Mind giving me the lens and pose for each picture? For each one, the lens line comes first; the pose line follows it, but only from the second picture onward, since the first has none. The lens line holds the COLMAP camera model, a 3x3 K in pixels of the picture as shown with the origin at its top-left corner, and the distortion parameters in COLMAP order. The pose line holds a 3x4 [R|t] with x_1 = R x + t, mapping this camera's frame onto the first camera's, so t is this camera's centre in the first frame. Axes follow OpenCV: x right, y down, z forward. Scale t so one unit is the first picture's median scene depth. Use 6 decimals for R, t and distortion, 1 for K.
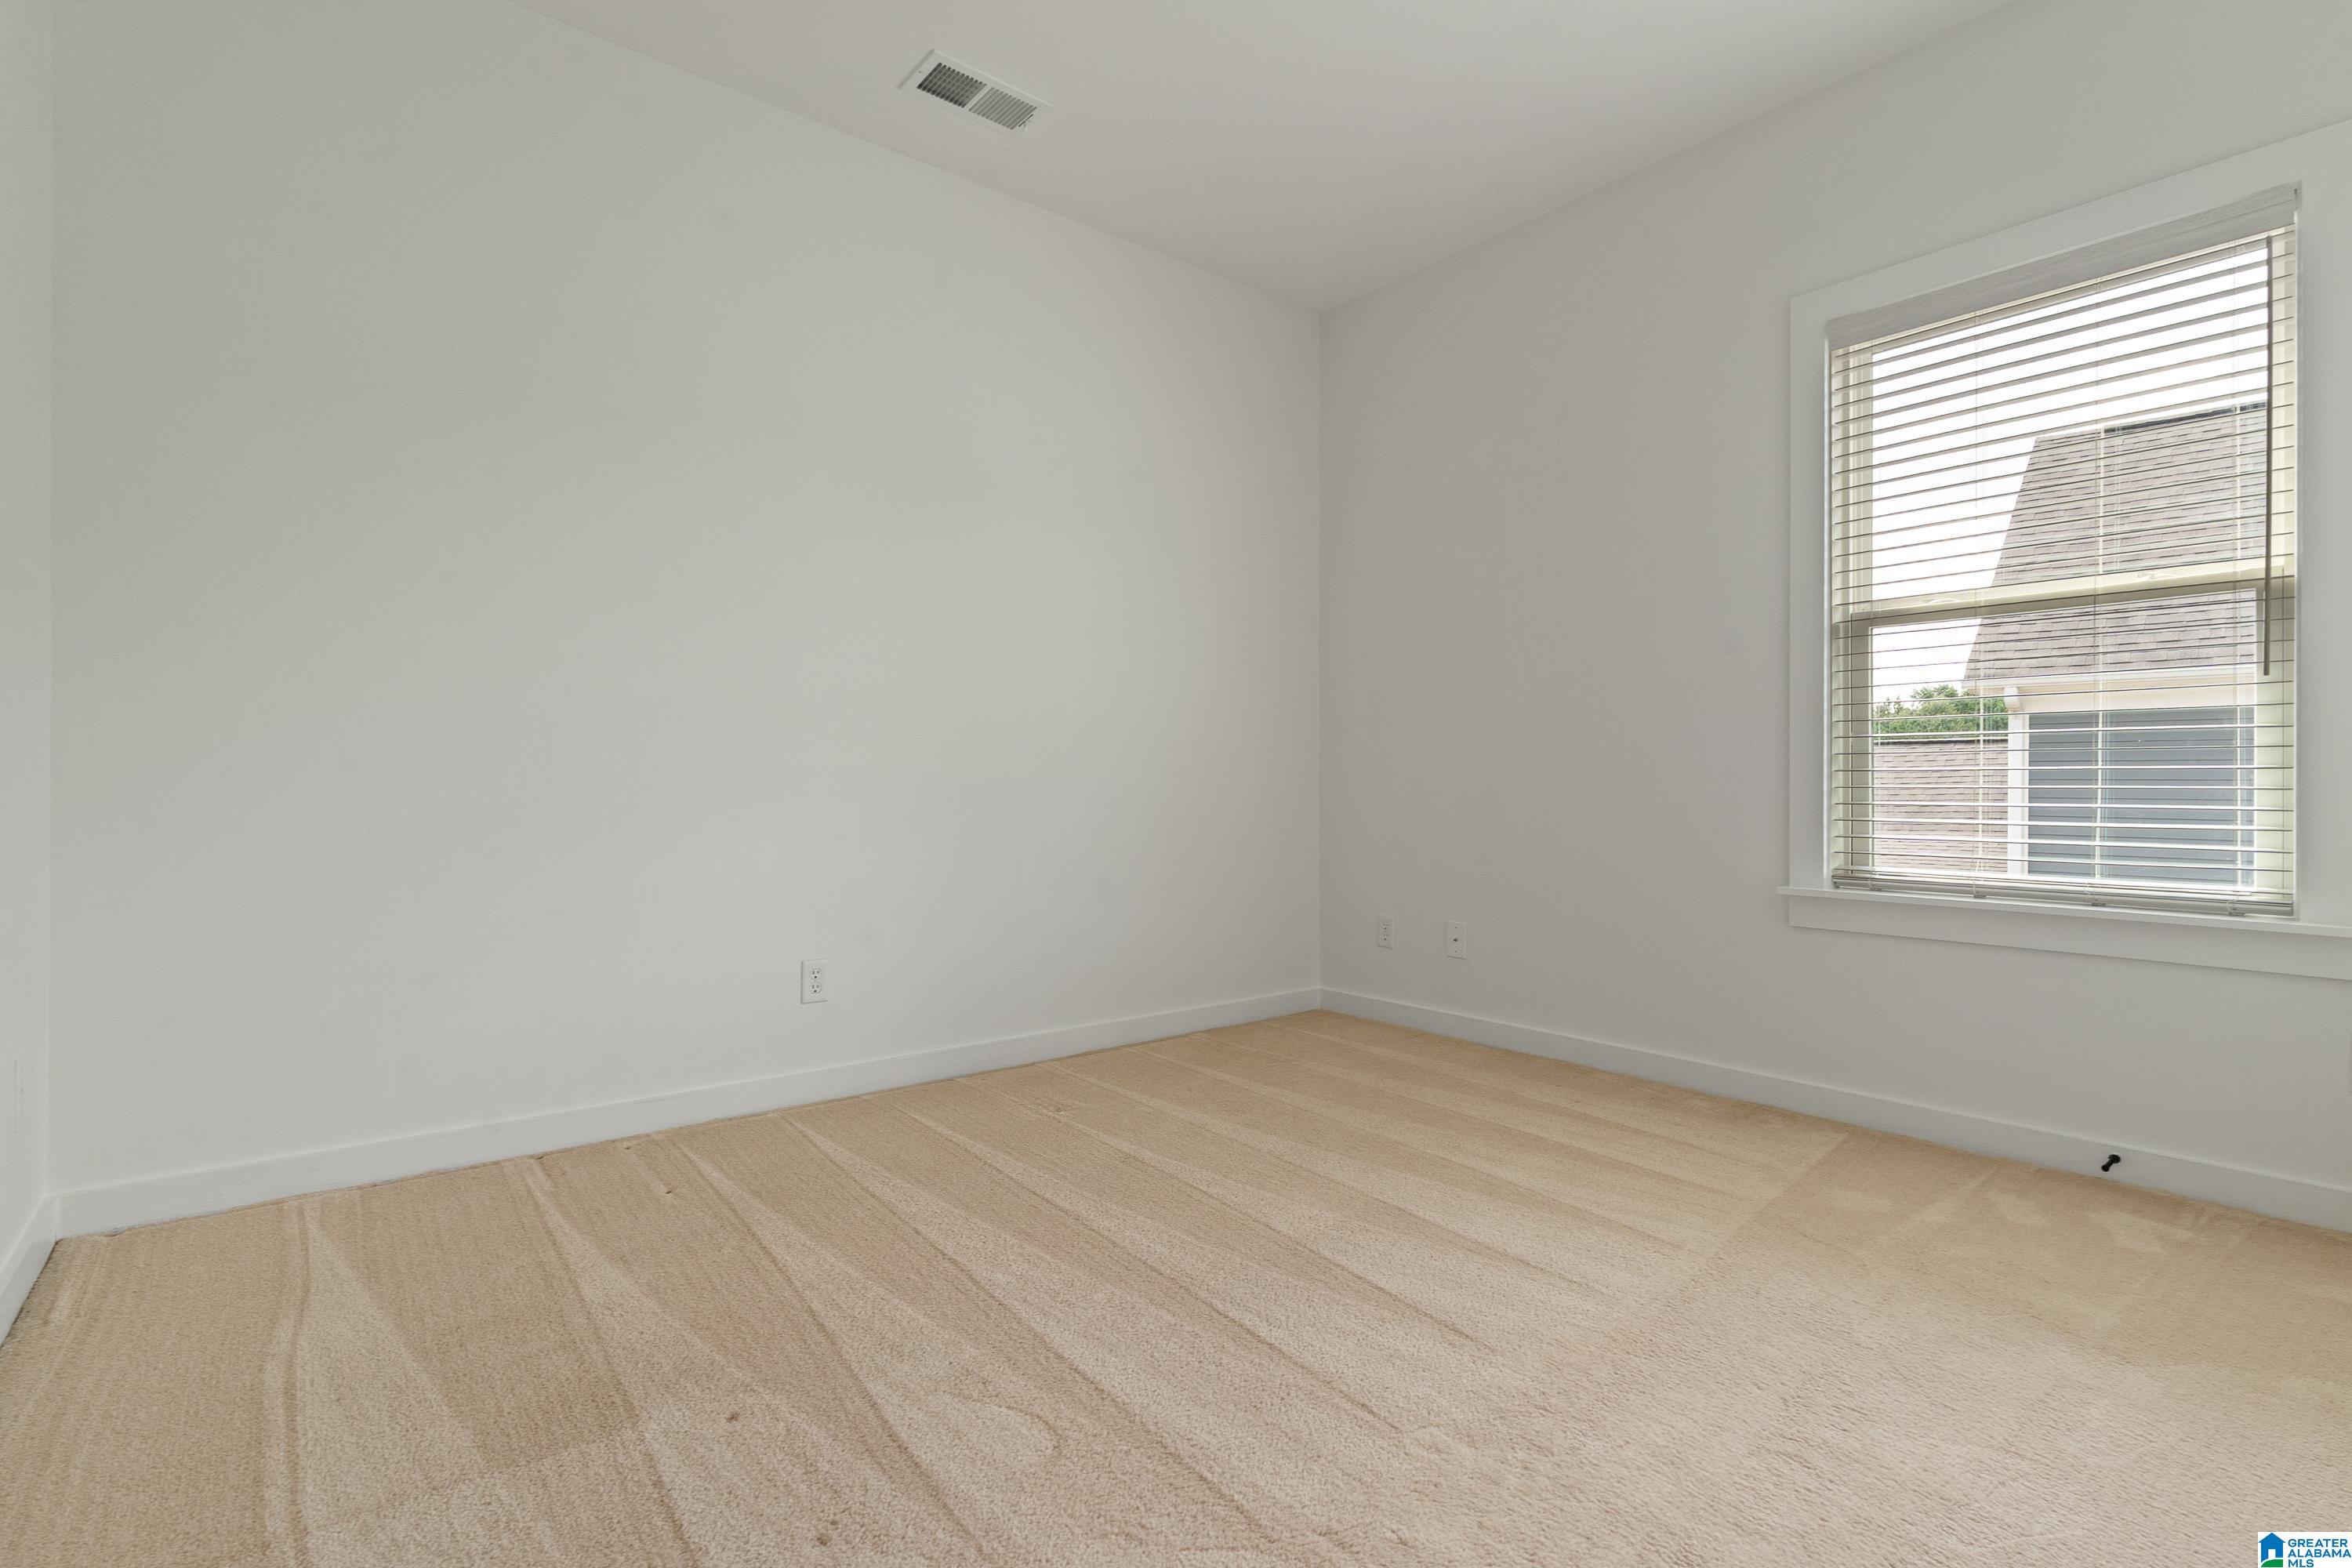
lens RADIAL K [[1050.9, 0, 1176.0], [0, 1050.9, 784.0], [0, 0, 1]] dist [-0.000855, -0.000172]
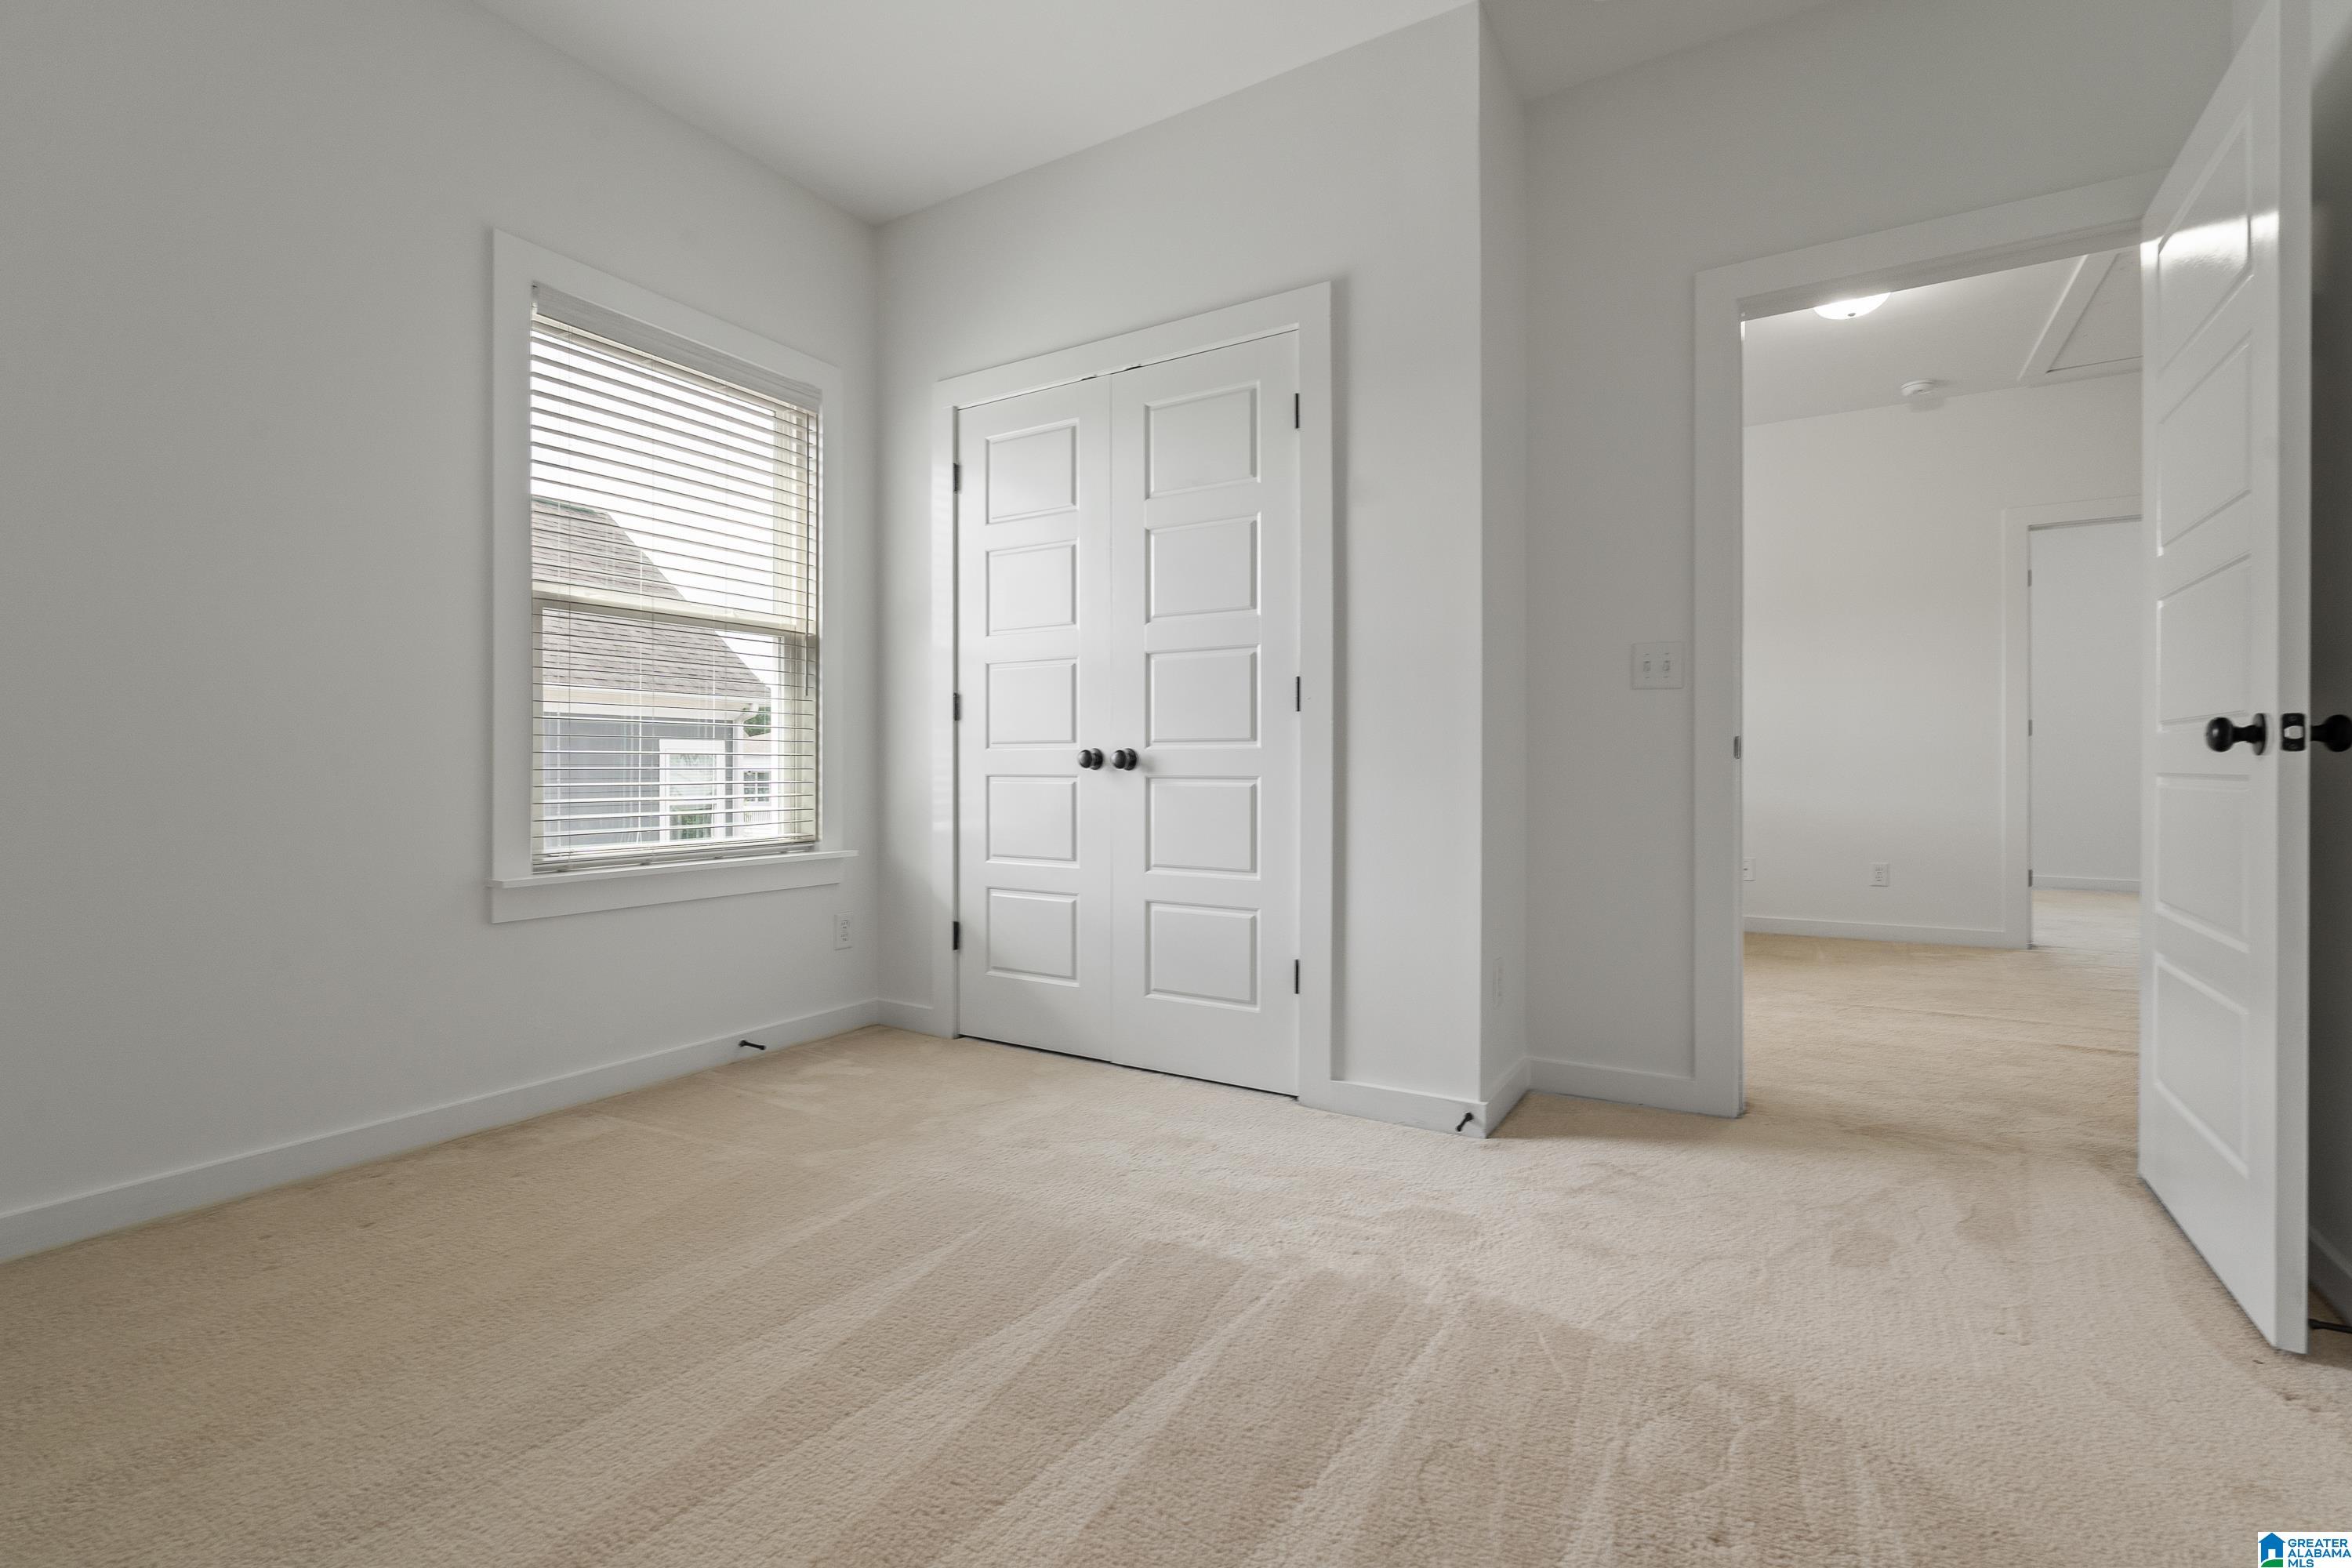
lens RADIAL K [[1050.9, 0, 1176.0], [0, 1050.9, 784.0], [0, 0, 1]] dist [-0.000855, -0.000172]
pose [[-0.326134, -0.018441, 0.945144, -0.513712], [0.003053, 0.999784, 0.020560, -0.002487], [-0.945319, 0.009591, -0.326007, 0.831196]]
